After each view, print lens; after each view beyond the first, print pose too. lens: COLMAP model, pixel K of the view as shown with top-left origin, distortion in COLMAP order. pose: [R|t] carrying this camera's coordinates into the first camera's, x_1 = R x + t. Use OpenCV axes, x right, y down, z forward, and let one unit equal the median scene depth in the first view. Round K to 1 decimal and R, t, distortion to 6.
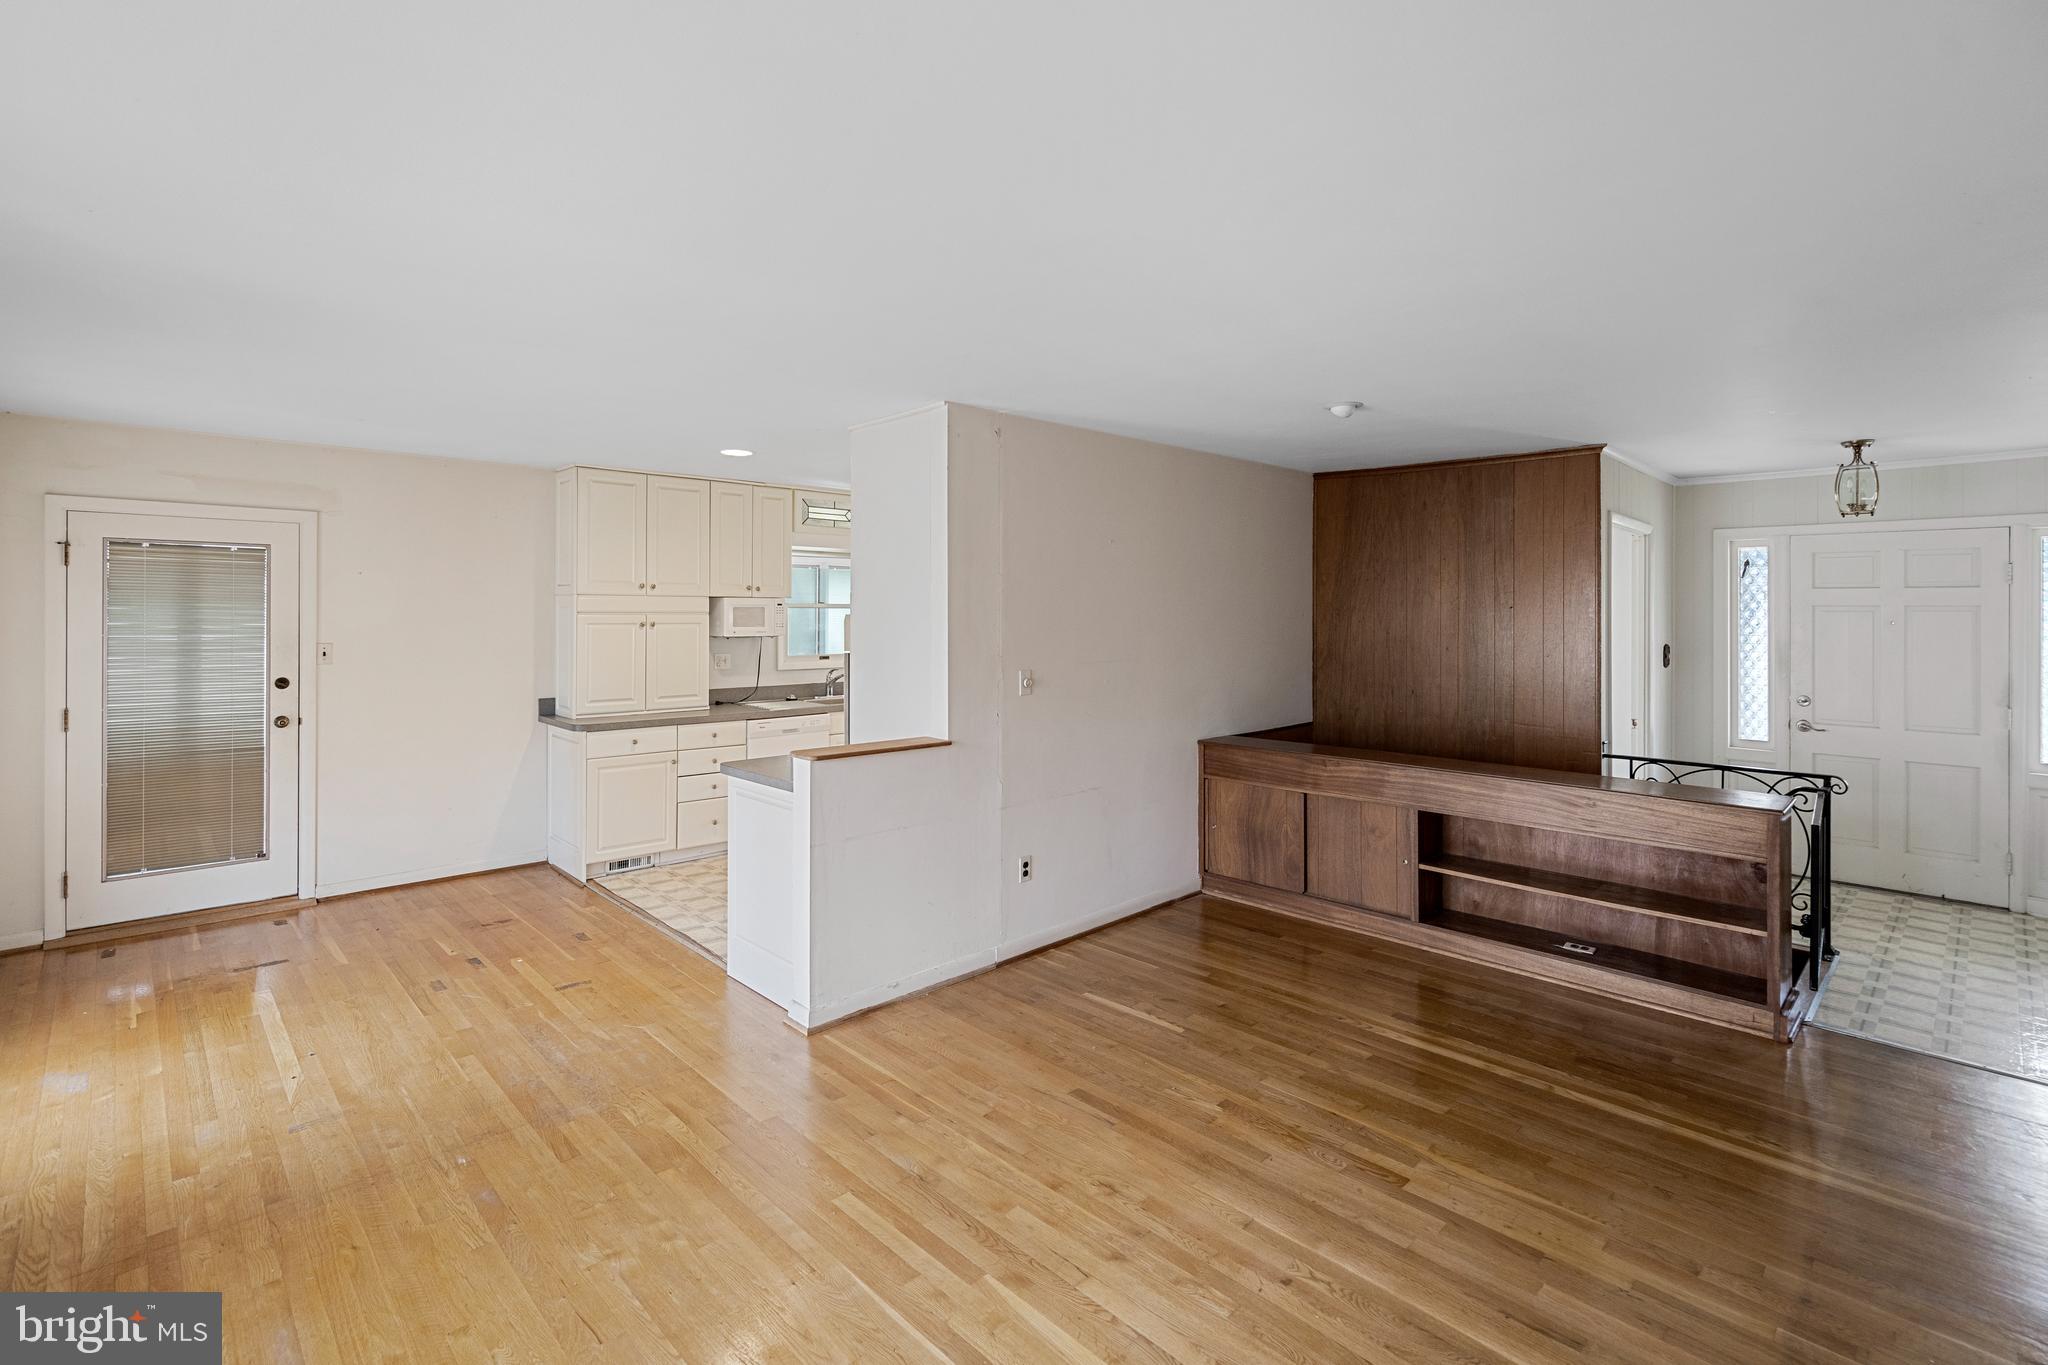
lens RADIAL K [[946.0, 0, 1026.3], [0, 946.0, 620.8], [0, 0, 1]] dist [-0.002593, -0.000488]
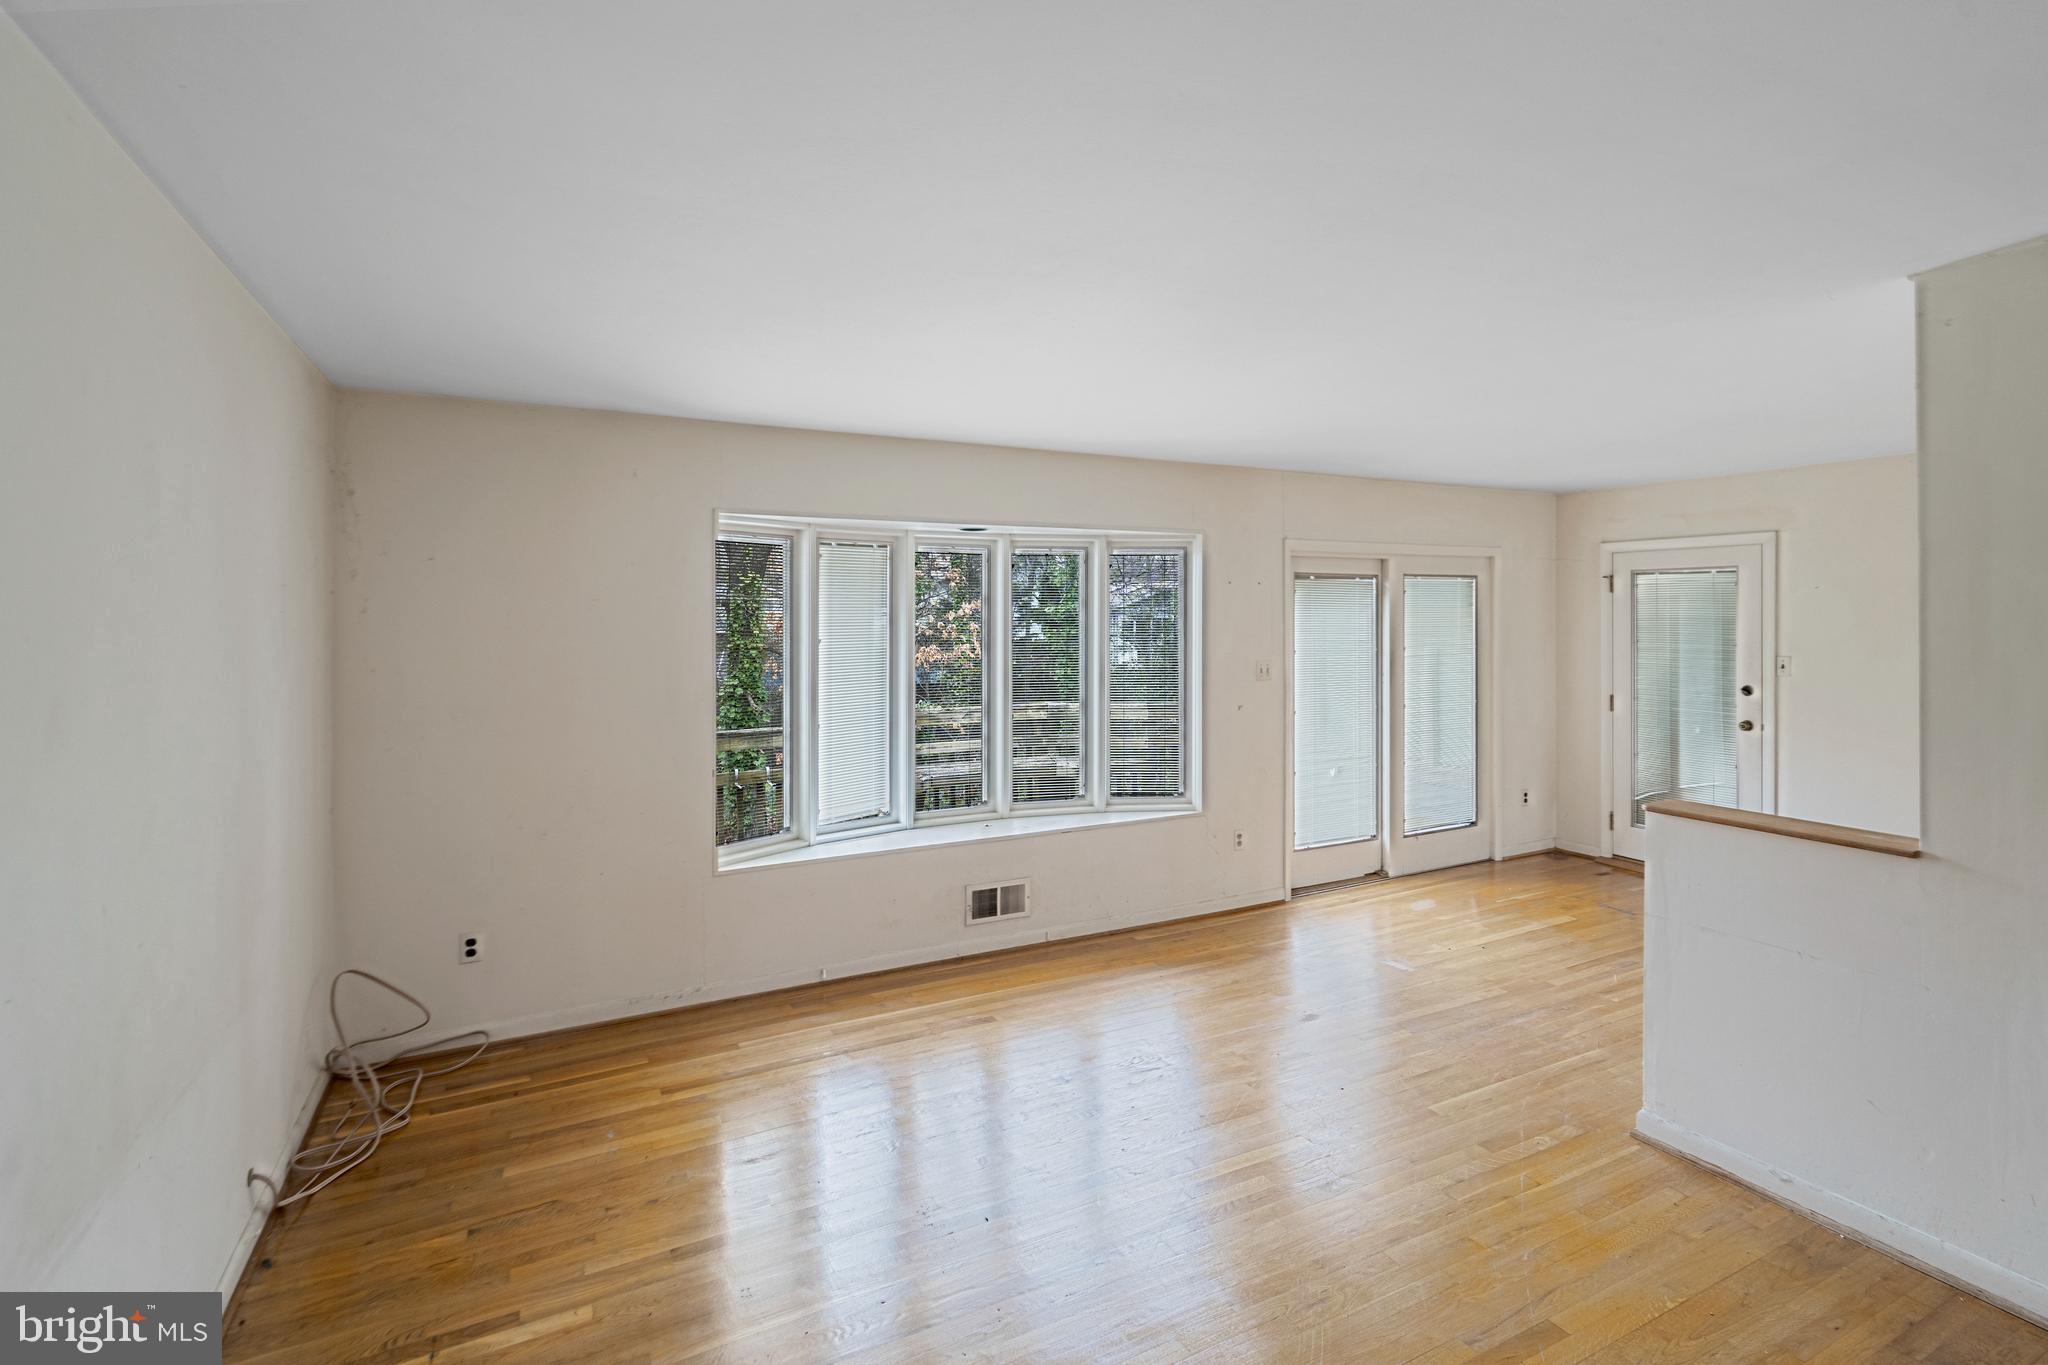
lens RADIAL K [[946.0, 0, 1026.3], [0, 946.0, 620.8], [0, 0, 1]] dist [-0.002593, -0.000488]
pose [[-0.289943, -0.002277, -0.957041, 0.590057], [-0.008003, 0.999968, 0.000045, -0.009803], [0.957010, 0.007672, -0.289952, 0.592239]]
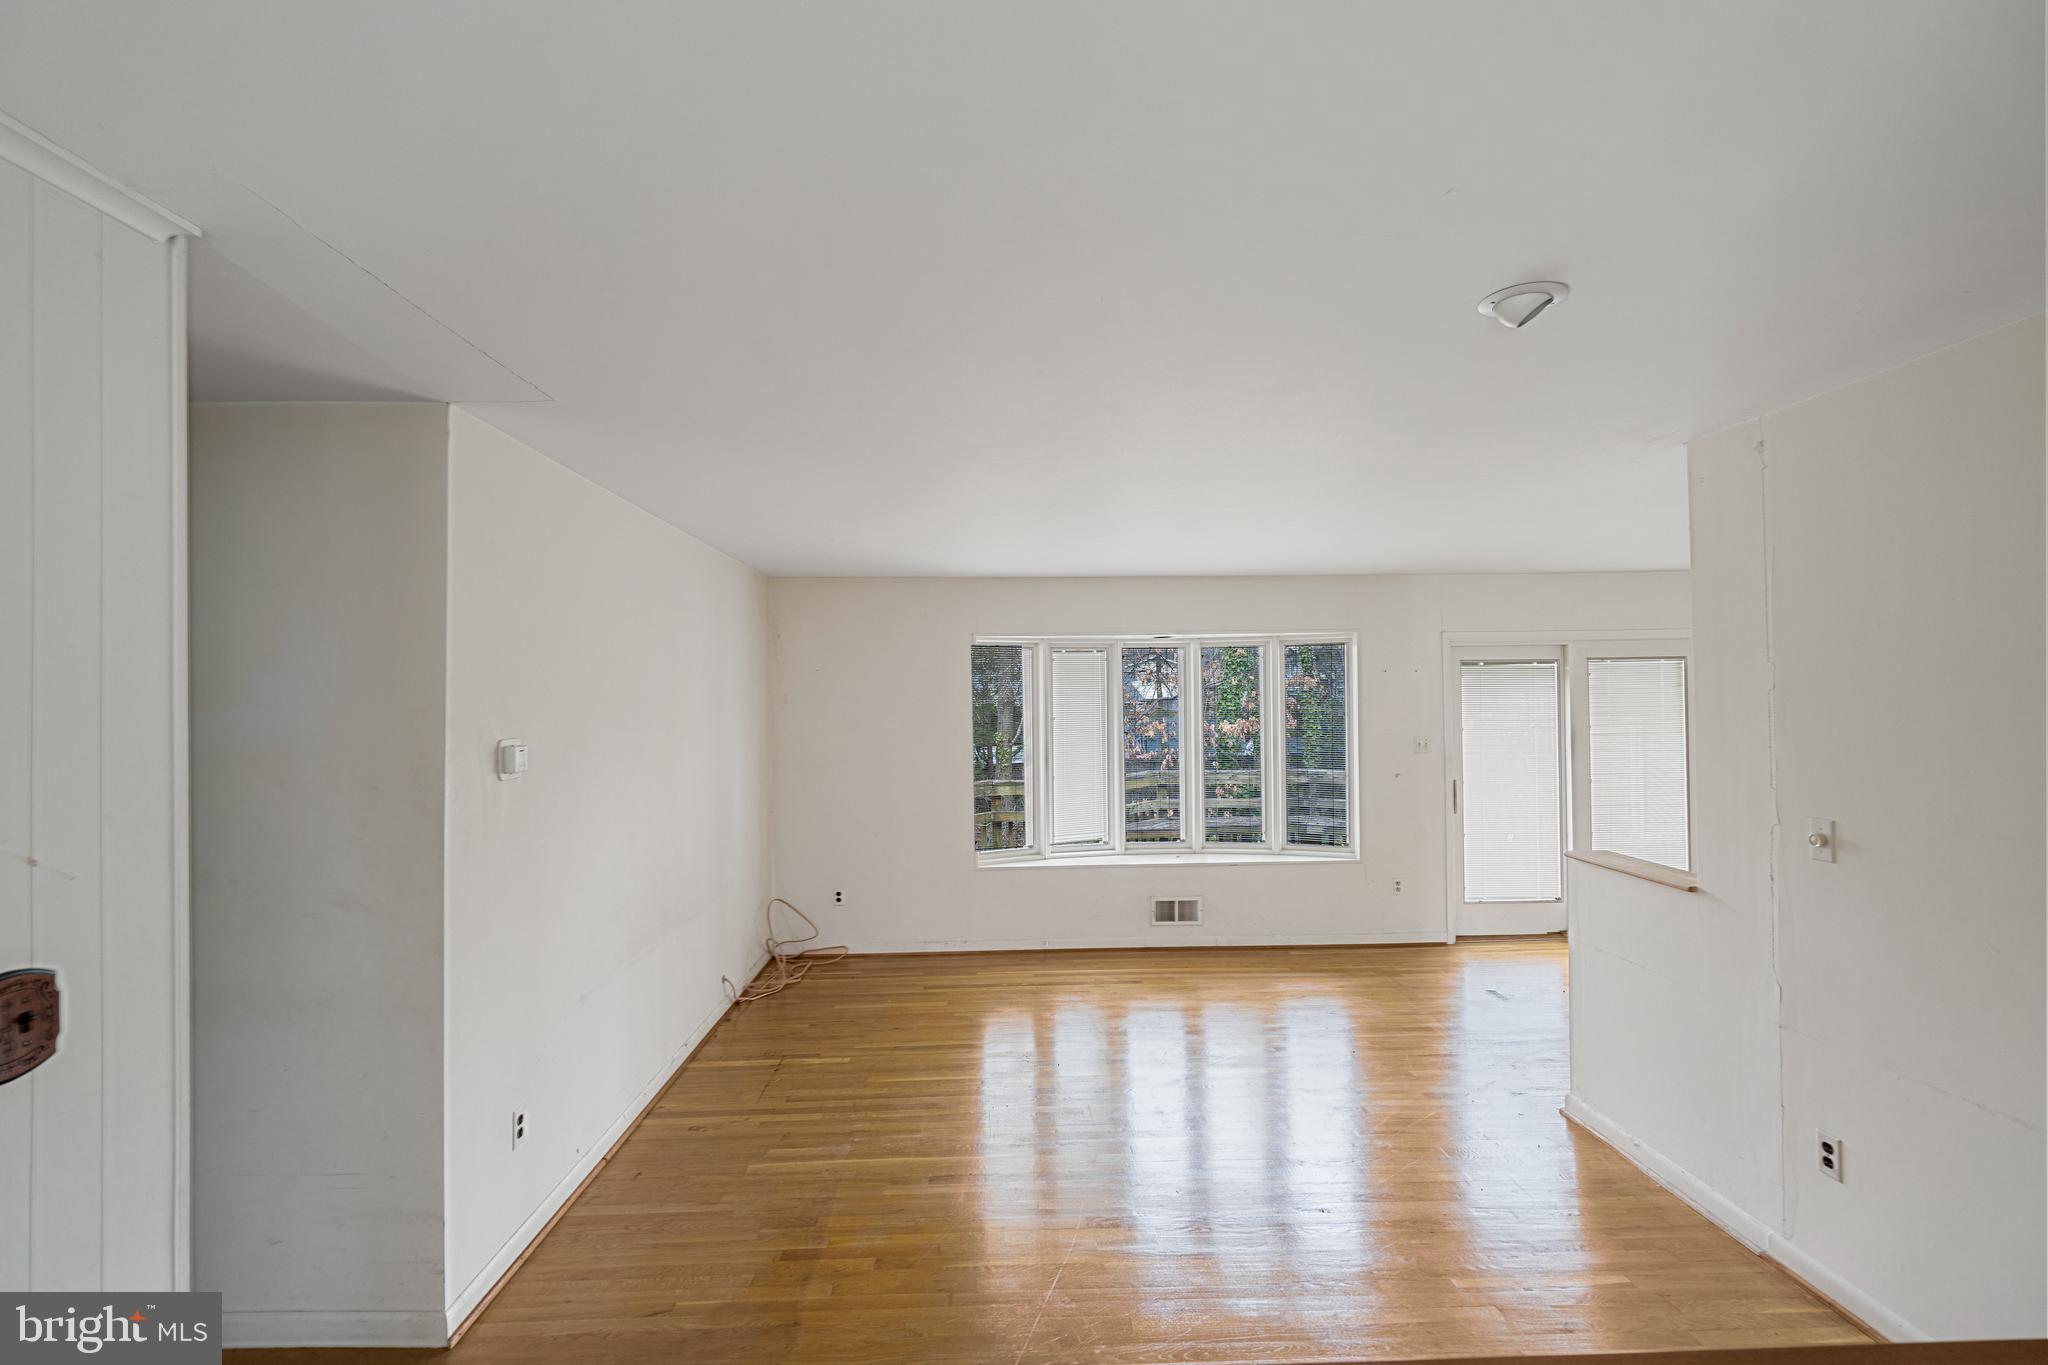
lens RADIAL K [[923.7, 0, 1024.0], [0, 923.7, 682.5], [0, 0, 1]] dist [0.000647, 0.000160]
pose [[-0.678172, -0.007994, -0.734860, 0.768791], [-0.000917, 0.999949, -0.010031, -0.027084], [0.734903, -0.006129, -0.678145, 1.024473]]
